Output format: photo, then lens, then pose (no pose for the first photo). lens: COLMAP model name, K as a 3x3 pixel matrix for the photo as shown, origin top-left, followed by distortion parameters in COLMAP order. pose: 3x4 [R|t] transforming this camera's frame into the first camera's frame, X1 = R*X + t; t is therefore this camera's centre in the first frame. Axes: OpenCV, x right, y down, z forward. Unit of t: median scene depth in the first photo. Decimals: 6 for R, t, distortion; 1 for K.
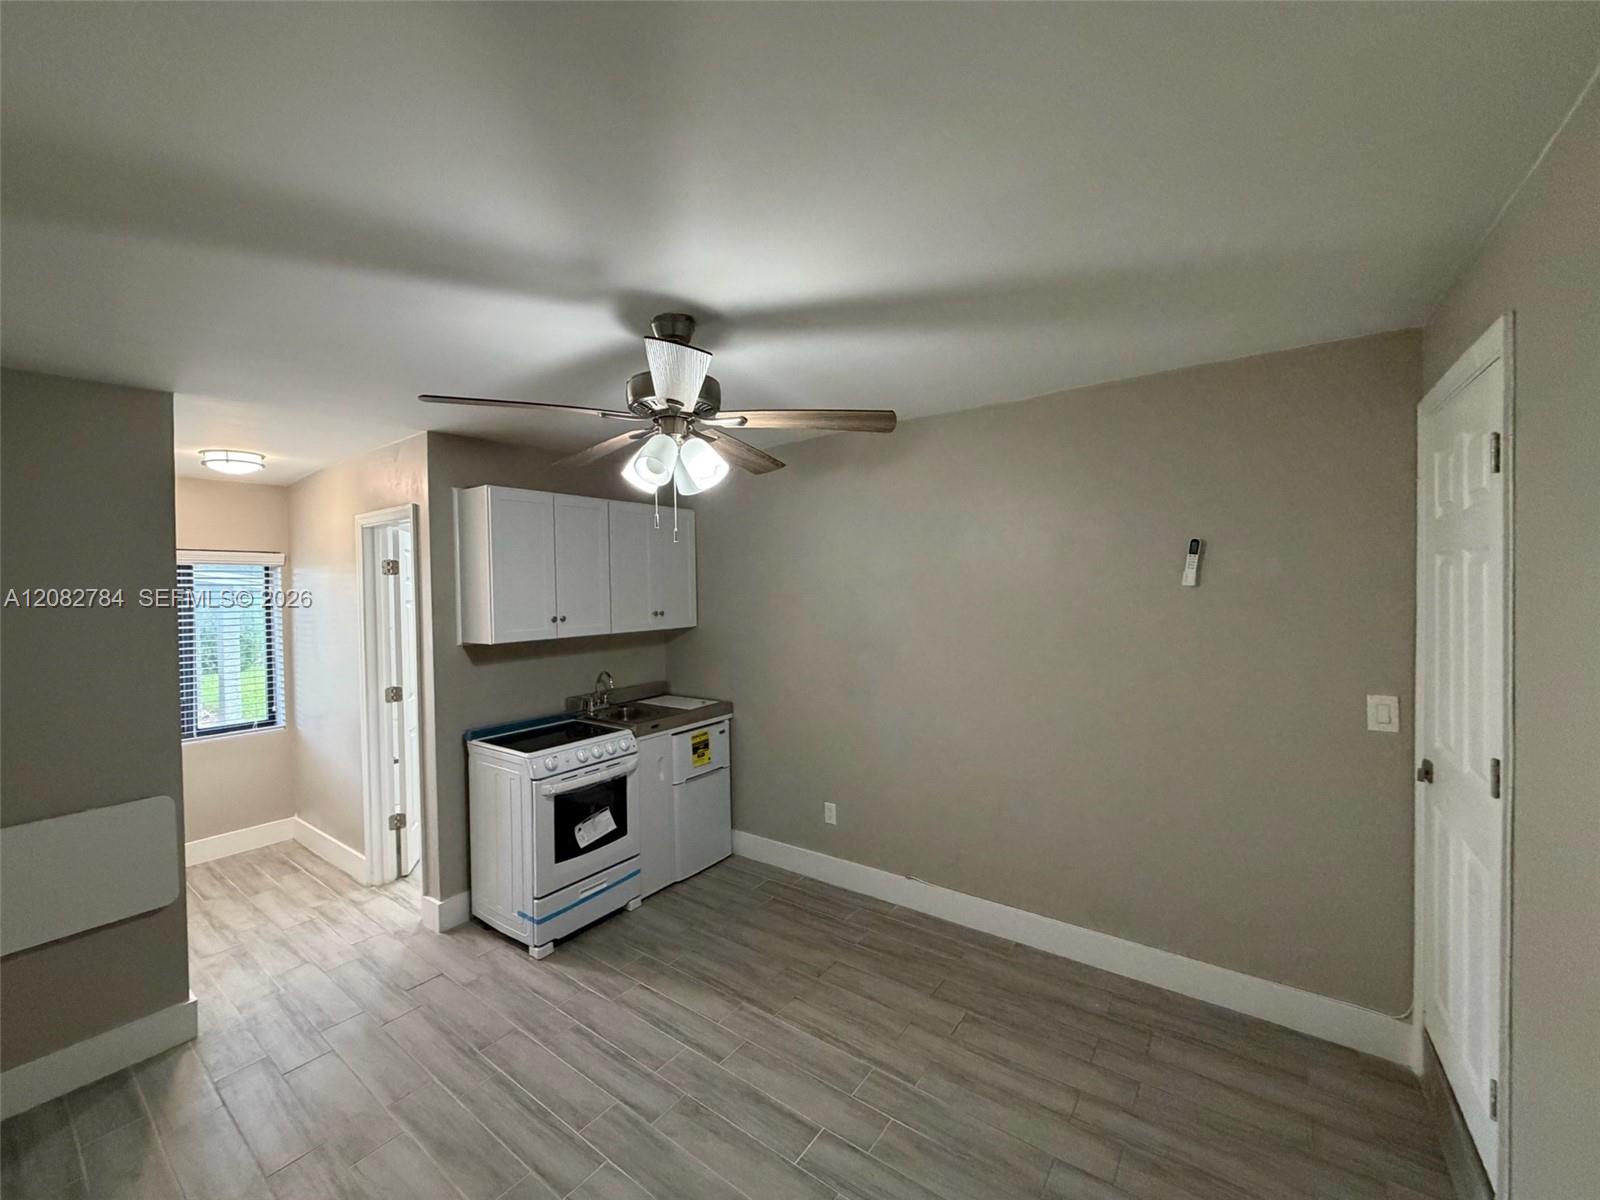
lens RADIAL K [[639.5, 0, 794.9], [0, 639.5, 597.4], [0, 0, 1]] dist [-0.000404, 0.000194]
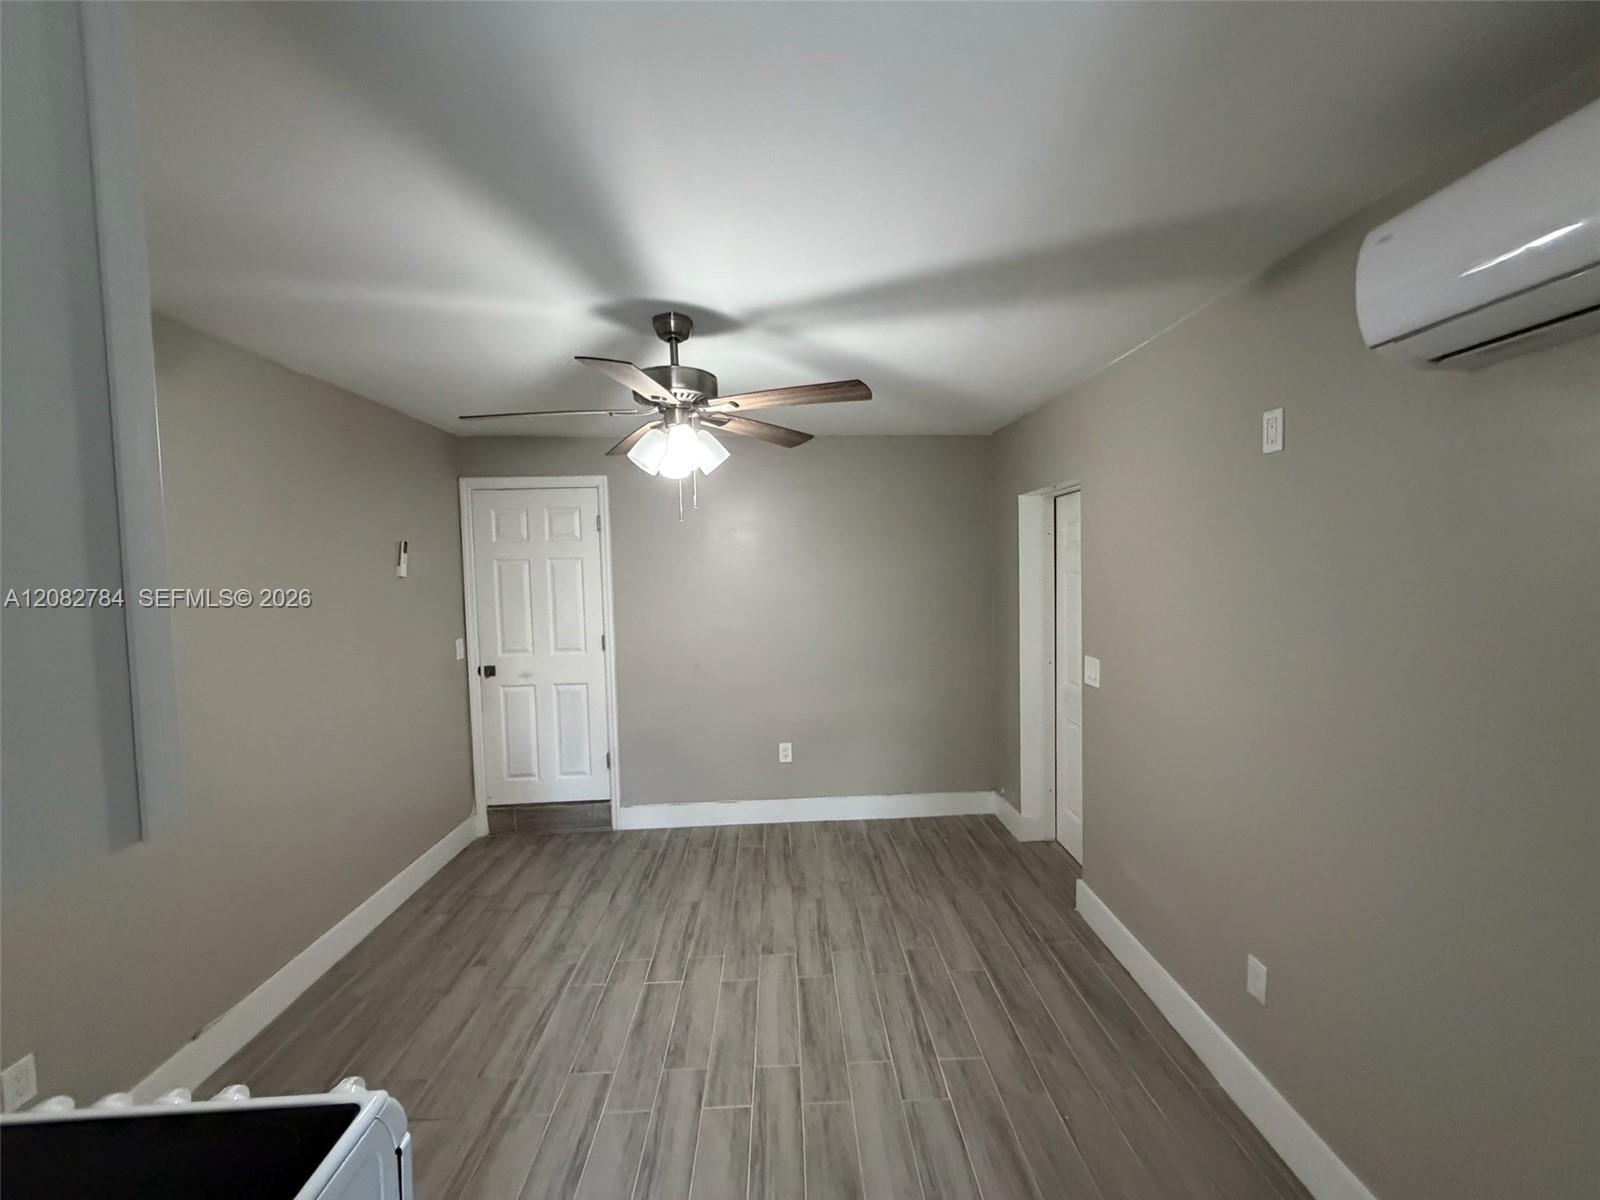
lens RADIAL K [[639.5, 0, 794.9], [0, 639.5, 597.4], [0, 0, 1]] dist [-0.000404, 0.000194]
pose [[-0.617346, -0.003904, 0.786682, -0.839145], [0.048881, 0.997865, 0.043311, 0.005393], [-0.785172, 0.065191, -0.615837, 1.091286]]
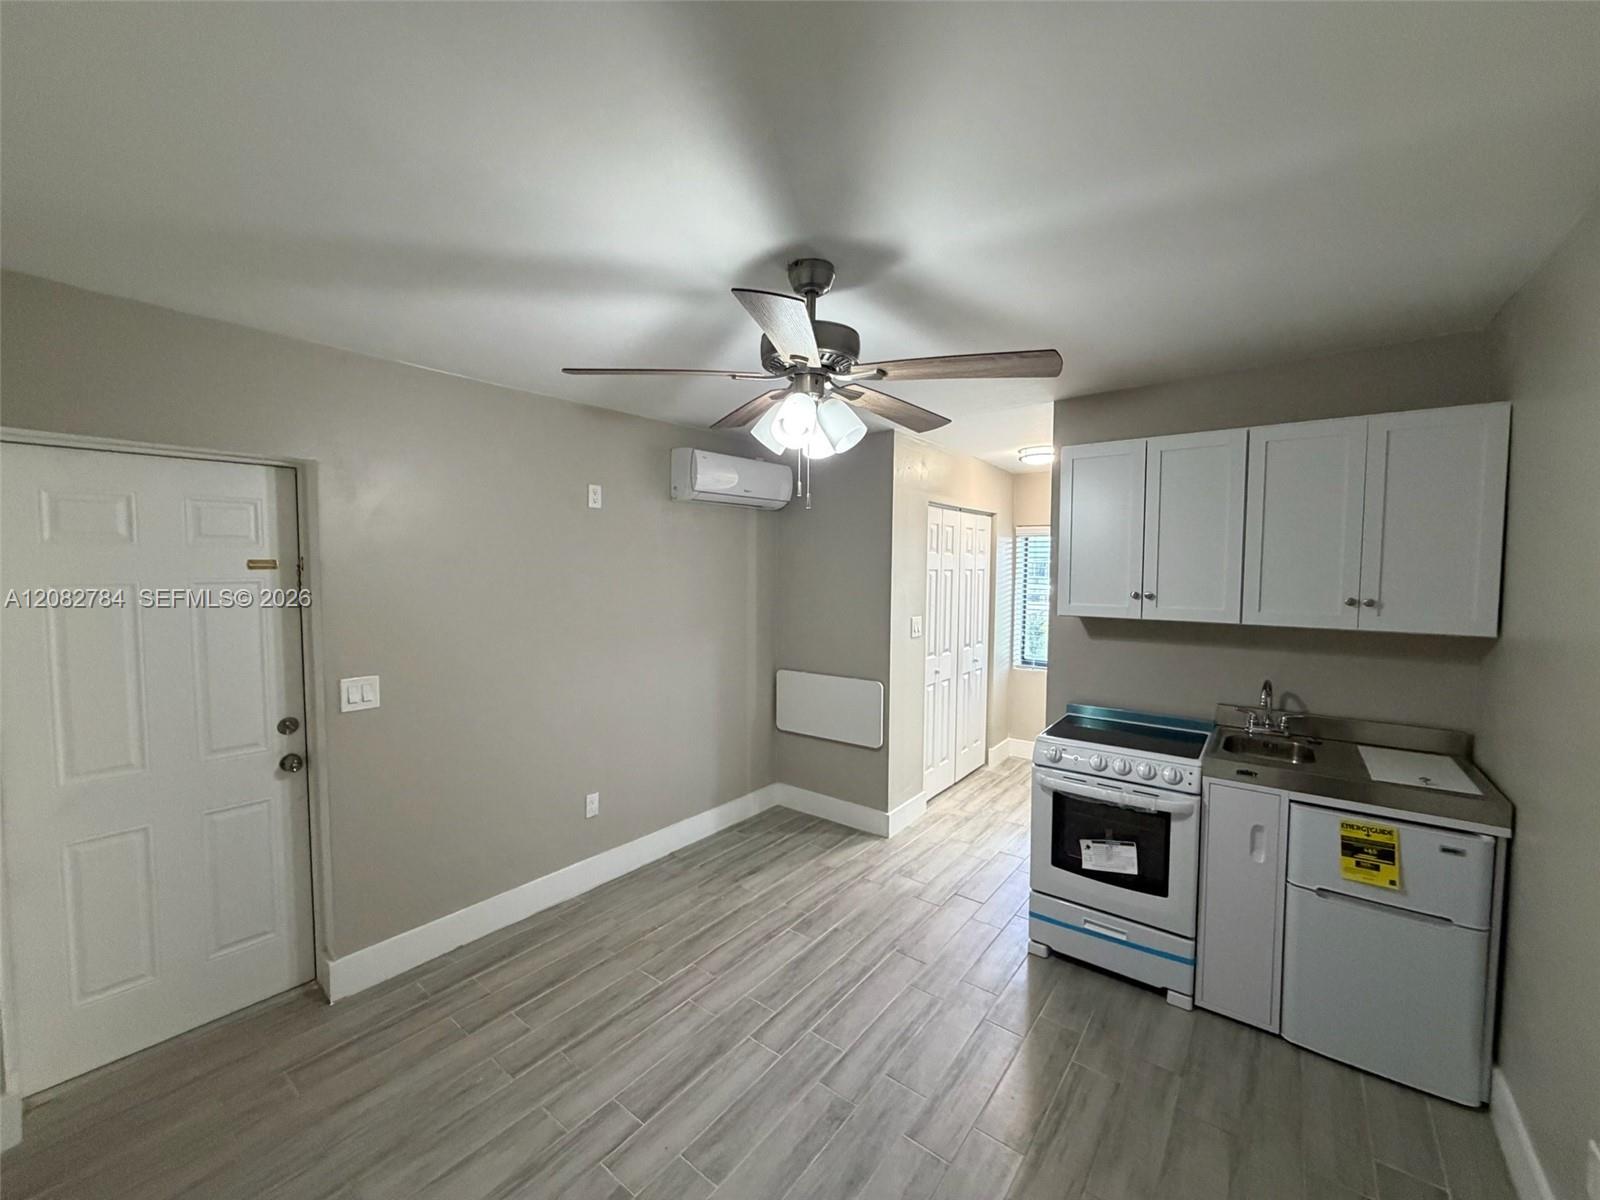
lens RADIAL K [[639.5, 0, 794.9], [0, 639.5, 597.4], [0, 0, 1]] dist [-0.000404, 0.000194]
pose [[-0.023877, 0.075143, -0.996887, 0.542860], [-0.018568, 0.996966, 0.075594, -0.020144], [0.999542, 0.020315, -0.022409, 0.711339]]
